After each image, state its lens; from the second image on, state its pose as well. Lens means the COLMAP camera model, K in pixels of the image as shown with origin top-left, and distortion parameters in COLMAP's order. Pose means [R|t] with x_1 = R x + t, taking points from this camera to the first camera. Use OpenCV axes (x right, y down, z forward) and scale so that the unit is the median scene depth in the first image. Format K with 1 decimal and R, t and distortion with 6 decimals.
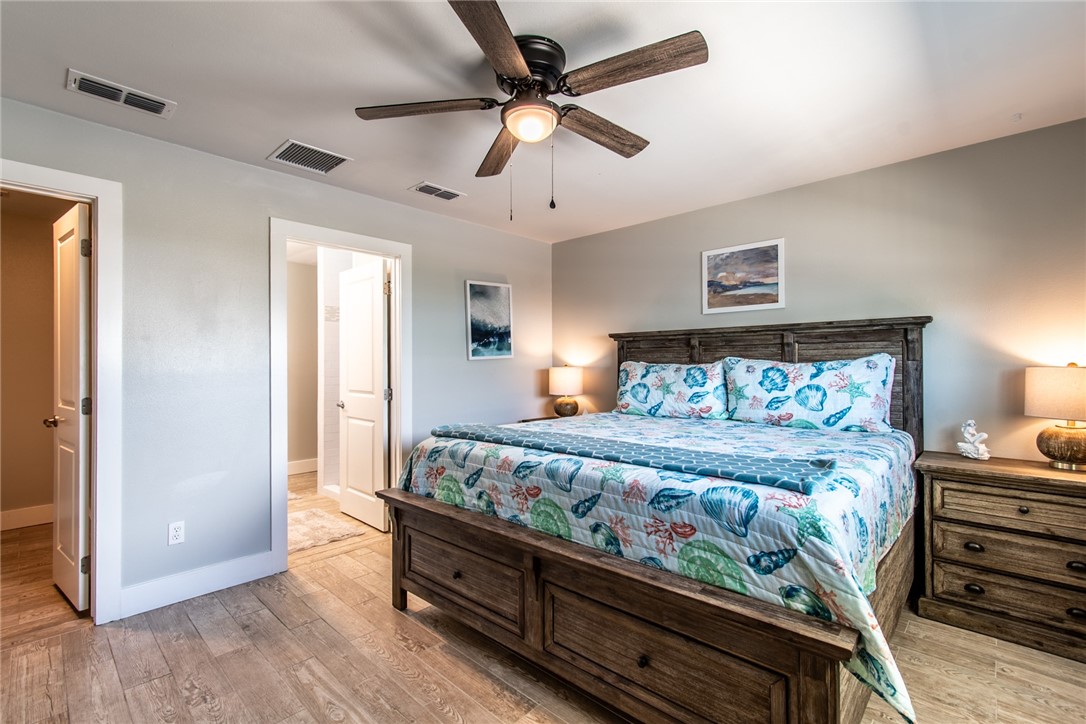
lens RADIAL K [[485.1, 0, 537.0], [0, 485.1, 359.5], [0, 0, 1]] dist [0.014385, -0.016702]
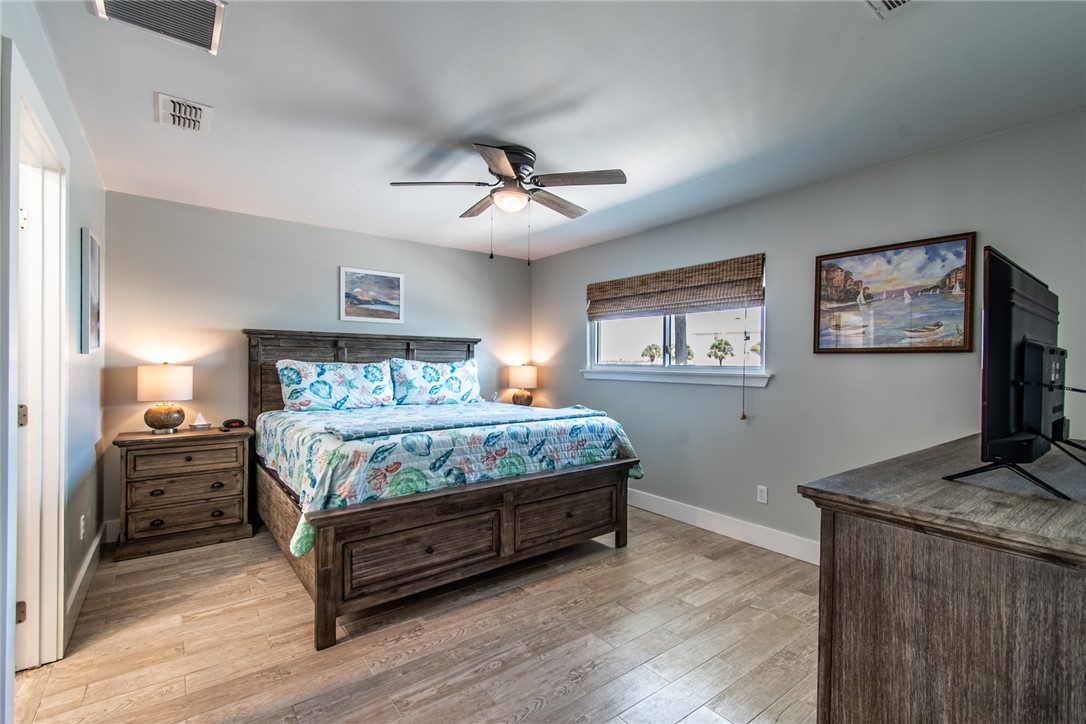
lens RADIAL K [[485.1, 0, 539.0], [0, 485.1, 363.4], [0, 0, 1]] dist [0.014385, -0.016702]
pose [[0.160028, 0.006559, 0.987091, -0.980691], [-0.018258, 0.999827, -0.003684, 0.007843], [-0.986944, -0.017433, 0.160120, 0.457955]]
